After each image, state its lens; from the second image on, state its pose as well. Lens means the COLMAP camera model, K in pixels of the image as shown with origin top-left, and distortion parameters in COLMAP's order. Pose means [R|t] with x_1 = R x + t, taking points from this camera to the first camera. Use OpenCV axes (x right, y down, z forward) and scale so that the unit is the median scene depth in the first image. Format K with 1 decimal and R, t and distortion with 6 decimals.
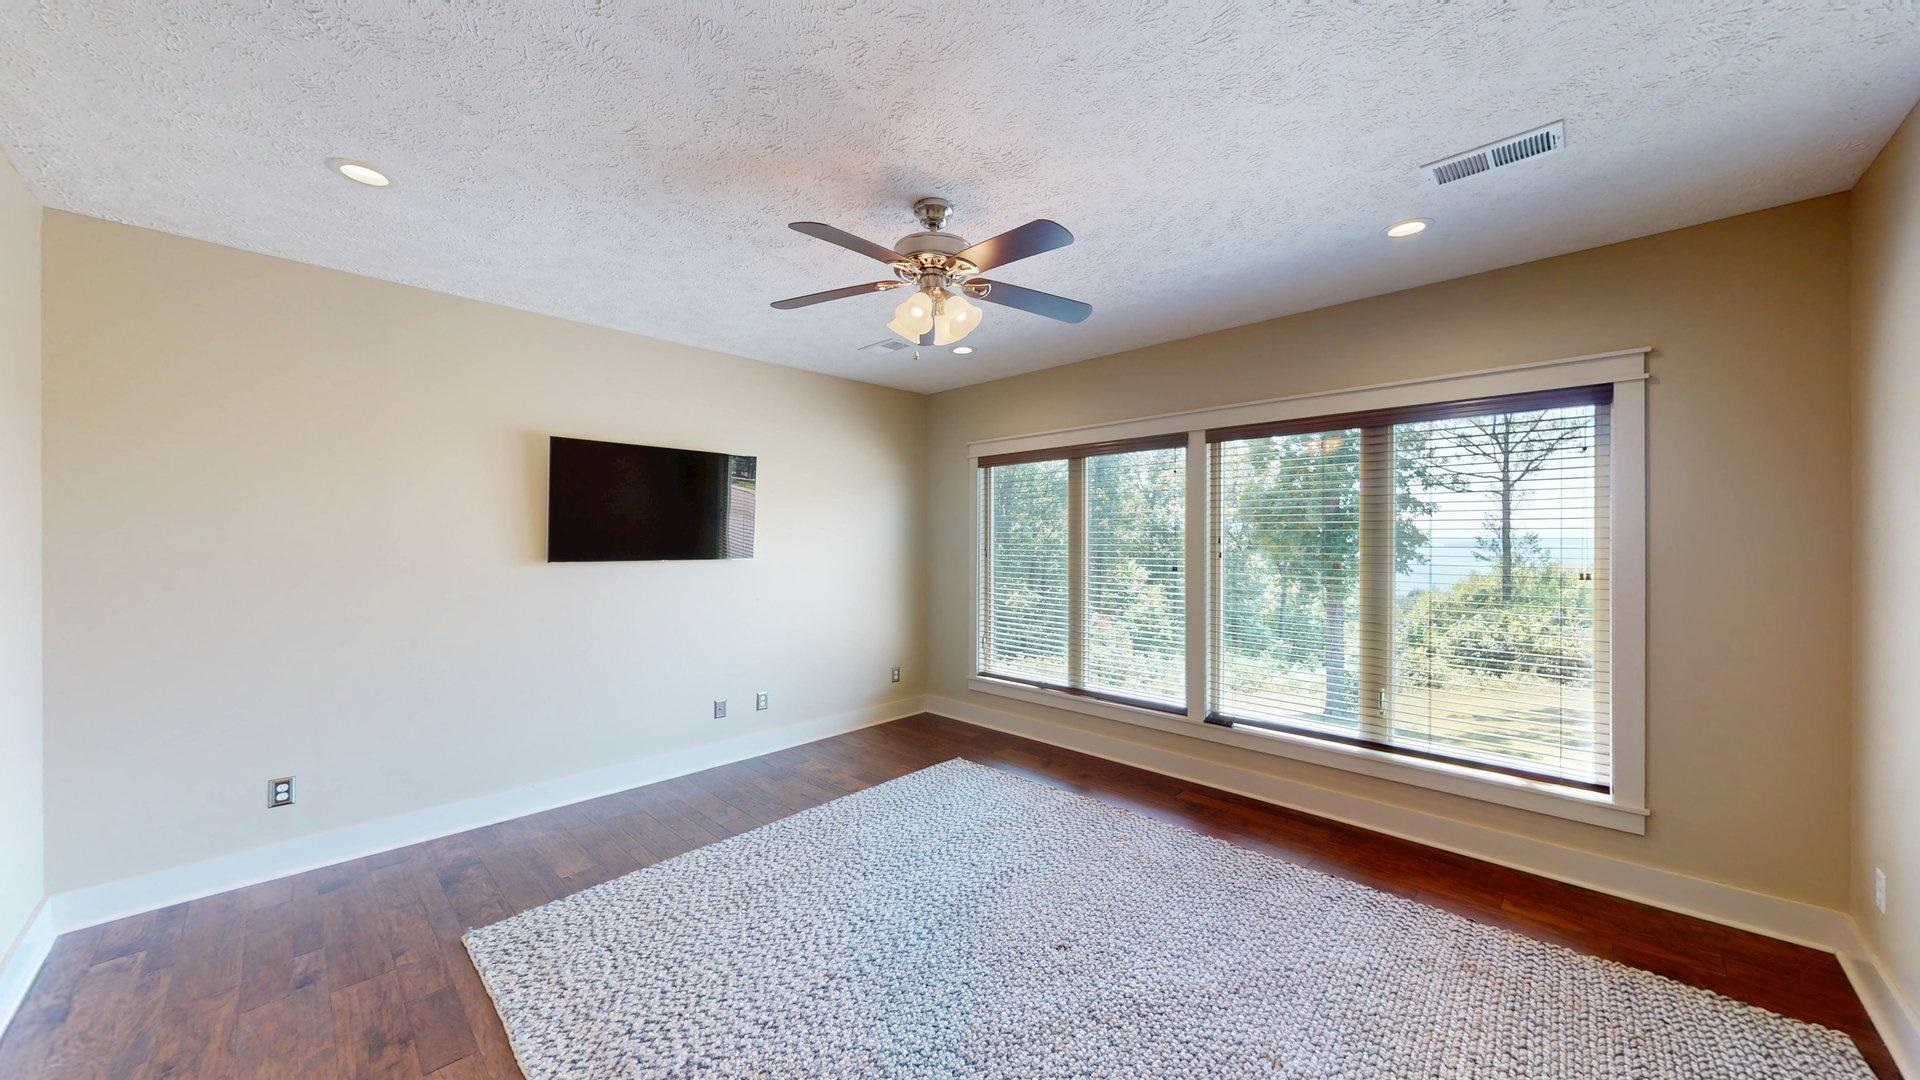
lens RADIAL K [[659.2, 0, 959.8], [0, 659.2, 542.9], [0, 0, 1]] dist [0.000875, 0.000073]
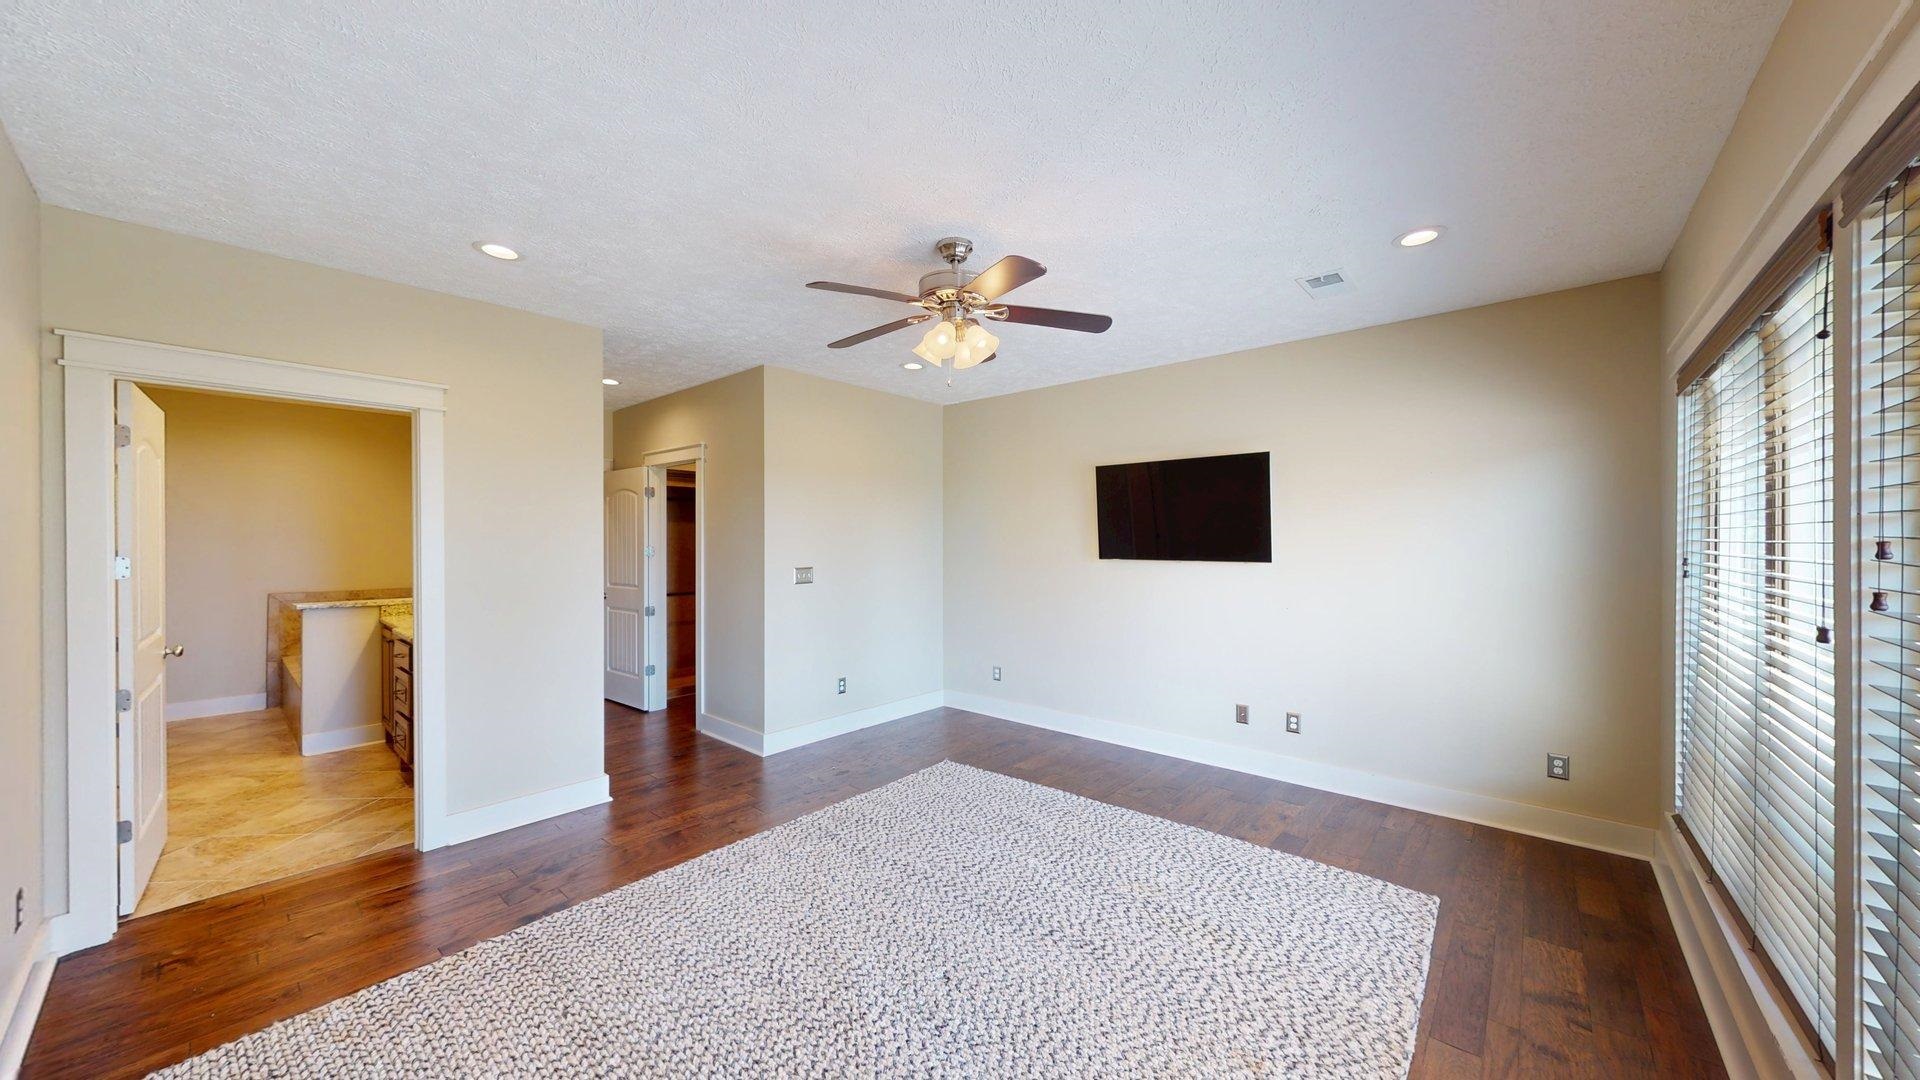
lens RADIAL K [[659.2, 0, 959.8], [0, 659.2, 542.9], [0, 0, 1]] dist [0.000875, 0.000073]
pose [[0.052040, -0.000171, -0.998645, 0.738354], [-0.005542, 0.999985, -0.000460, -0.000273], [0.998630, 0.005559, 0.052038, 0.659291]]
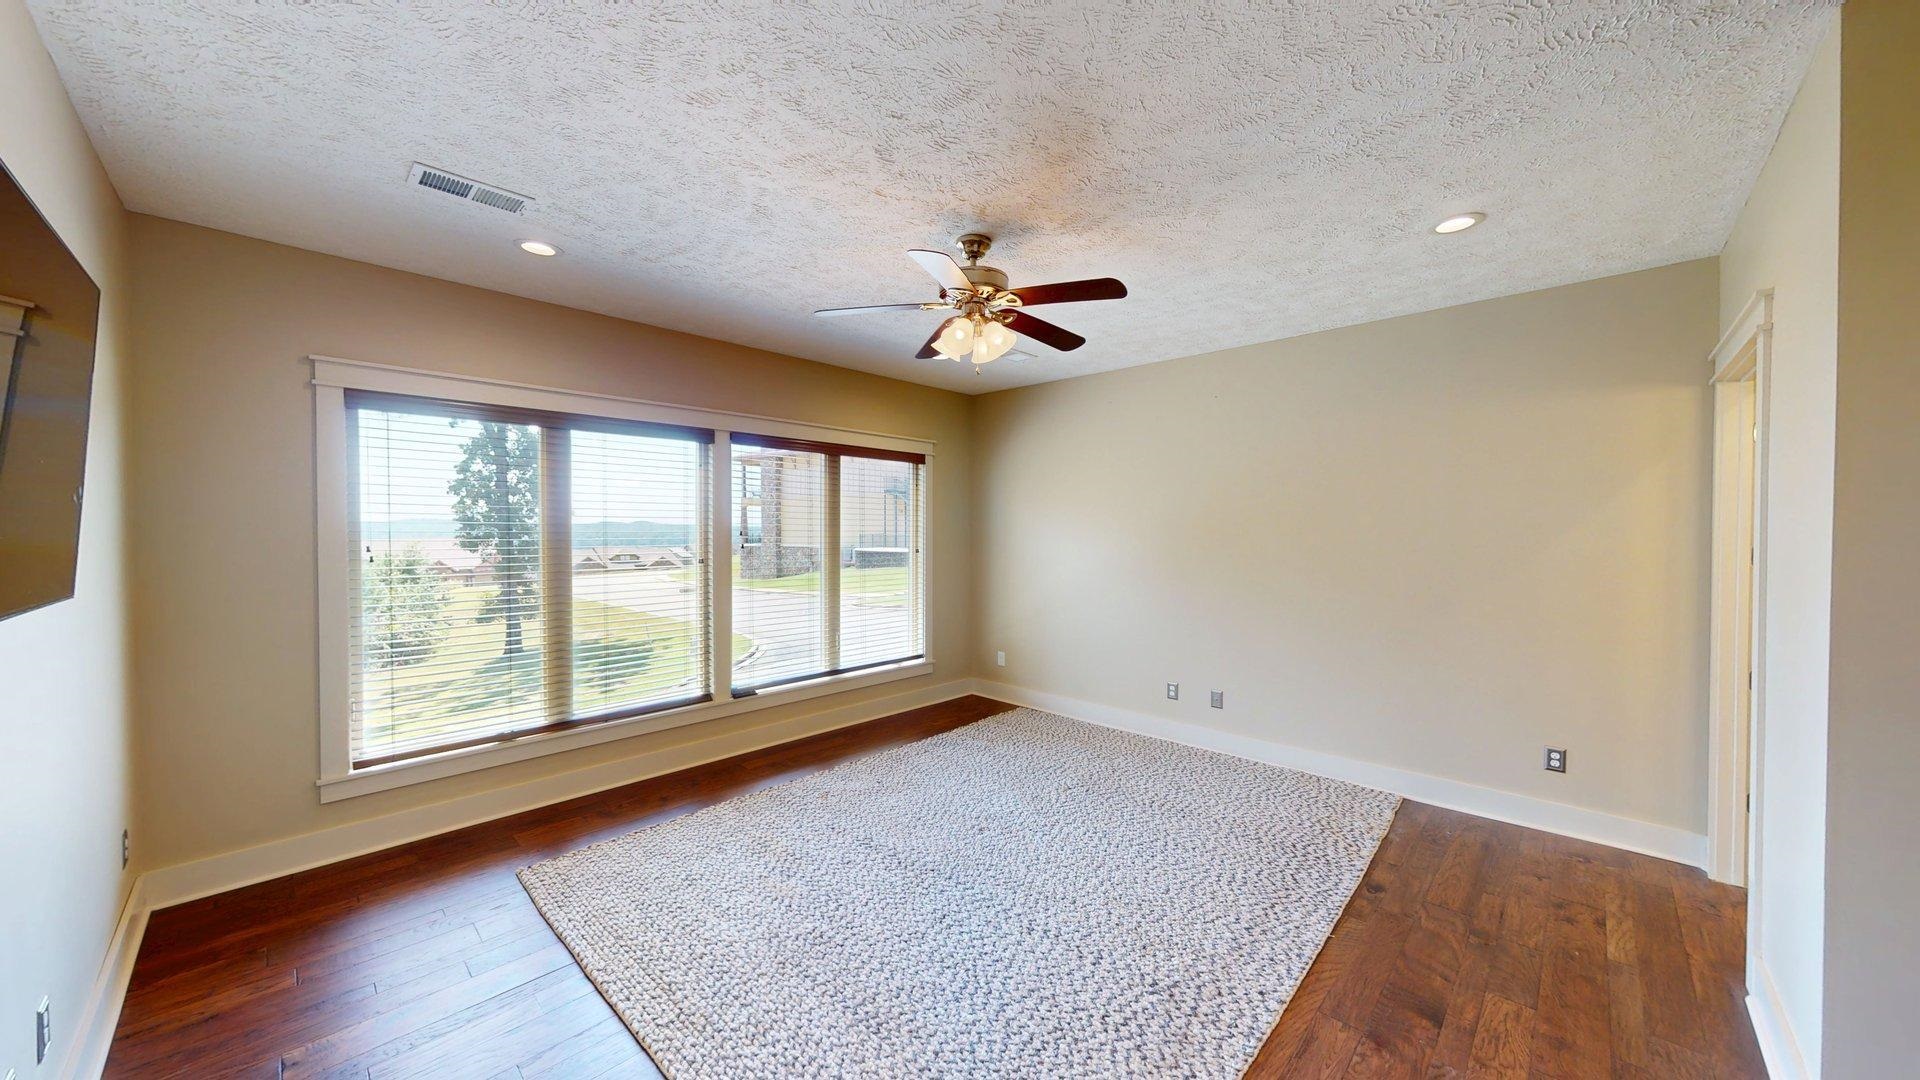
lens RADIAL K [[659.2, 0, 959.8], [0, 659.2, 542.9], [0, 0, 1]] dist [0.000875, 0.000073]
pose [[-0.005785, -0.014817, 0.999873, -0.813428], [0.007043, 0.999865, 0.014858, -0.000038], [-0.999958, 0.007128, -0.005679, 0.713742]]
